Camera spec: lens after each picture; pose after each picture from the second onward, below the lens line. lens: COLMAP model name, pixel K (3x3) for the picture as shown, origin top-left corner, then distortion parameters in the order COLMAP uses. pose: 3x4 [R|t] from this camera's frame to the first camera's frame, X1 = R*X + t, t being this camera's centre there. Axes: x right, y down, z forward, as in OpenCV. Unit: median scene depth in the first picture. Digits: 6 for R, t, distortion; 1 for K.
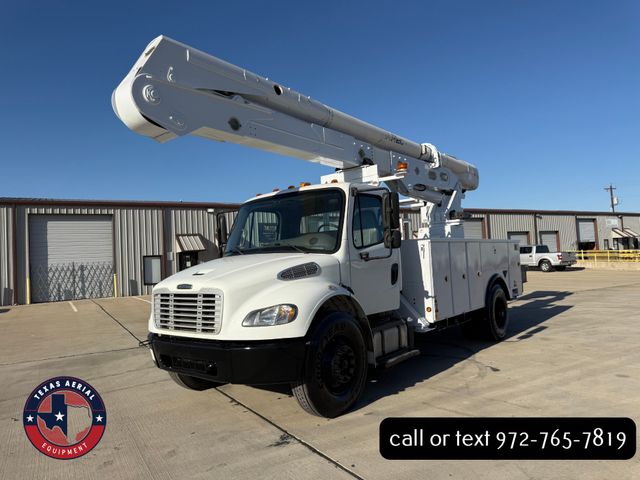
lens RADIAL K [[451.5, 0, 331.0], [0, 451.5, 247.7], [0, 0, 1]] dist [0.062195, -0.077698]
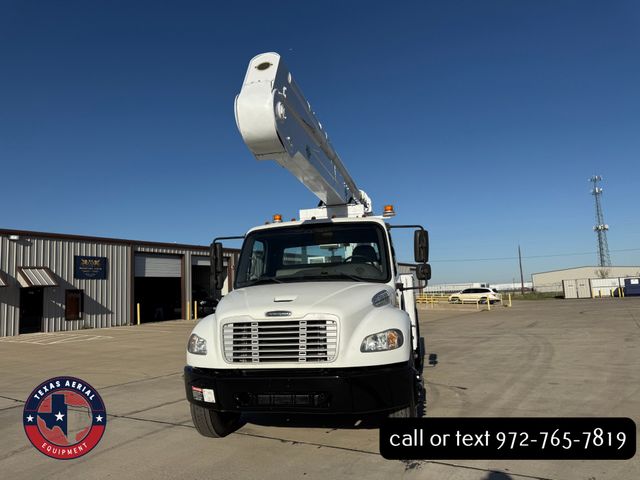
lens RADIAL K [[451.5, 0, 325.3], [0, 451.5, 240.2], [0, 0, 1]] dist [0.062195, -0.077698]
pose [[0.901879, 0.062751, 0.427408, -0.417170], [-0.015433, 0.993442, -0.113289, 0.025617], [-0.431714, 0.095577, 0.896933, 0.069526]]
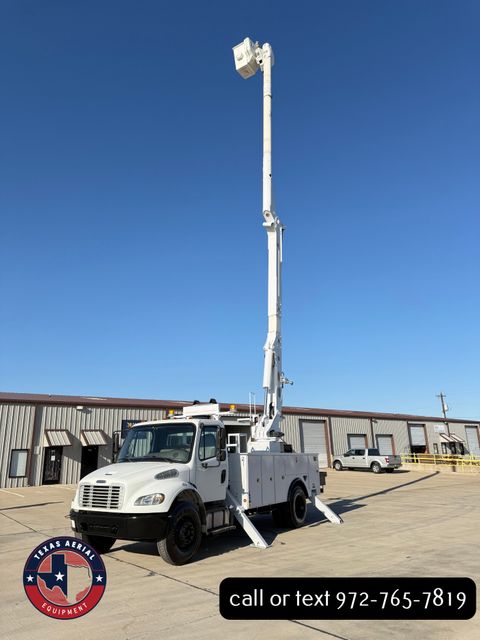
lens RADIAL K [[454.5, 0, 237.4], [0, 454.5, 316.7], [0, 0, 1]] dist [0.001835, -0.036352]
pose [[0.993921, 0.057090, 0.094136, 0.003878], [-0.030223, 0.963684, -0.265329, -0.054038], [-0.105864, 0.260871, 0.959552, -0.614555]]
